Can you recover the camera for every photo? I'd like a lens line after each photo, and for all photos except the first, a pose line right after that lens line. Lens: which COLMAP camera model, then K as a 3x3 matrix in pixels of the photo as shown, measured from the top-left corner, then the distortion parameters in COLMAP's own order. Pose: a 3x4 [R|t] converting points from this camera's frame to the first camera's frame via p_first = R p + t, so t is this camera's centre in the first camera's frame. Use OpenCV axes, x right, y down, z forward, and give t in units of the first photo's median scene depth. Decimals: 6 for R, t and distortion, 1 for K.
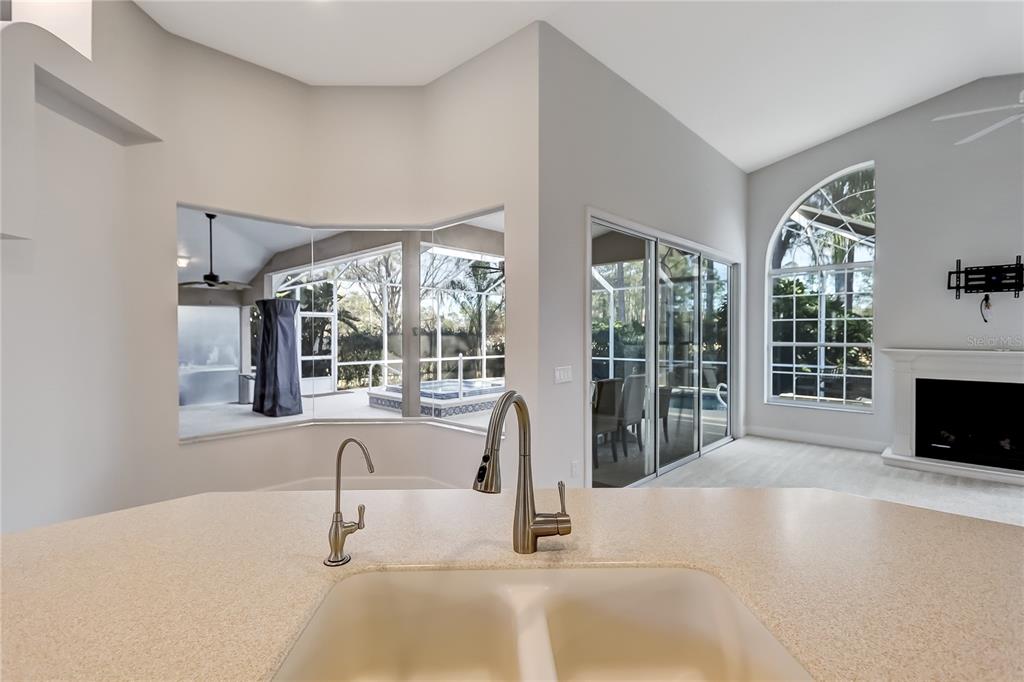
lens RADIAL K [[469.4, 0, 506.4], [0, 469.4, 338.3], [0, 0, 1]] dist [0.015033, -0.009129]
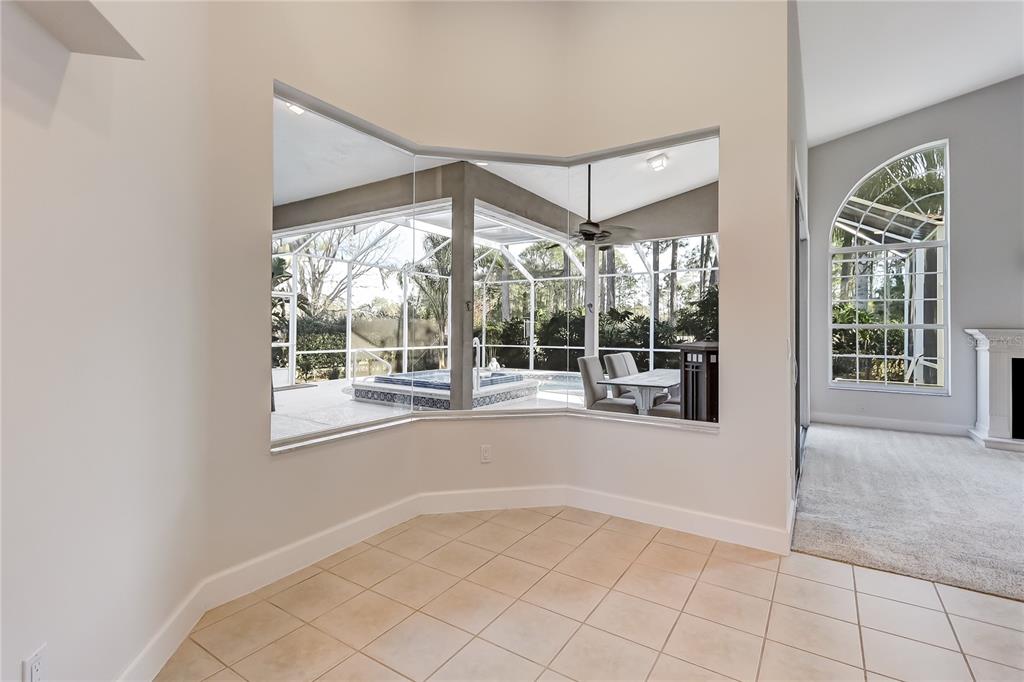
lens RADIAL K [[469.4, 0, 493.0], [0, 469.4, 332.1], [0, 0, 1]] dist [0.015033, -0.009129]
pose [[0.984713, 0.005963, 0.174084, -0.291856], [-0.005768, 0.999982, -0.001621, 0.030655], [-0.174091, 0.000592, 0.984729, 0.178372]]
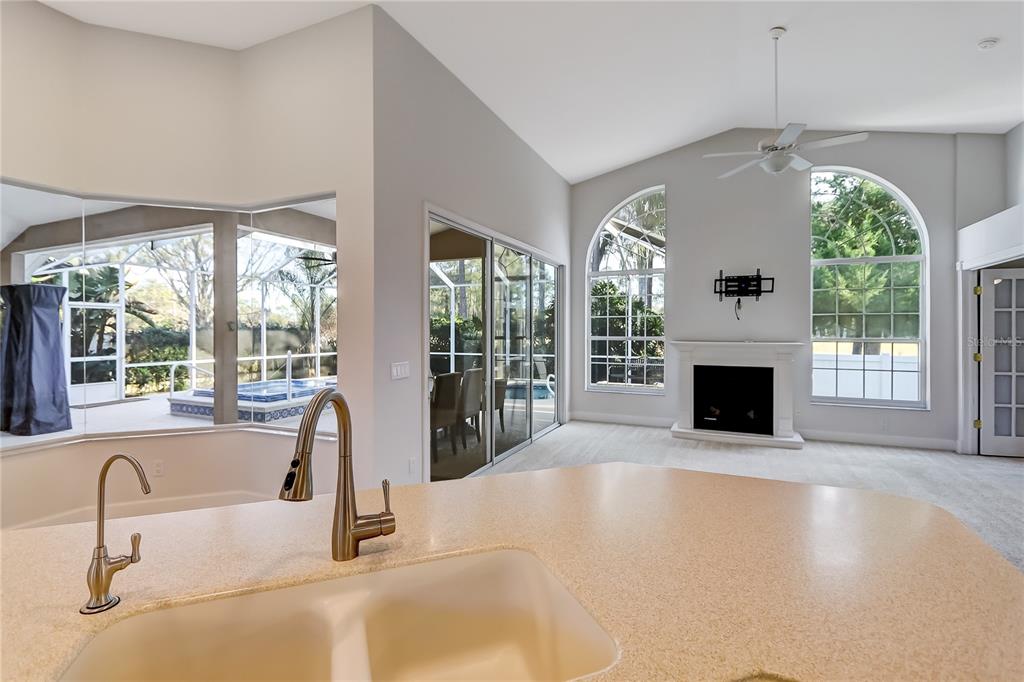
lens RADIAL K [[469.4, 0, 506.2], [0, 469.4, 331.9], [0, 0, 1]] dist [0.015033, -0.009129]
pose [[0.945823, -0.002179, 0.324677, 0.006665], [0.003462, 0.999988, -0.003372, 0.000599], [-0.324666, 0.004314, 0.945819, -0.000116]]
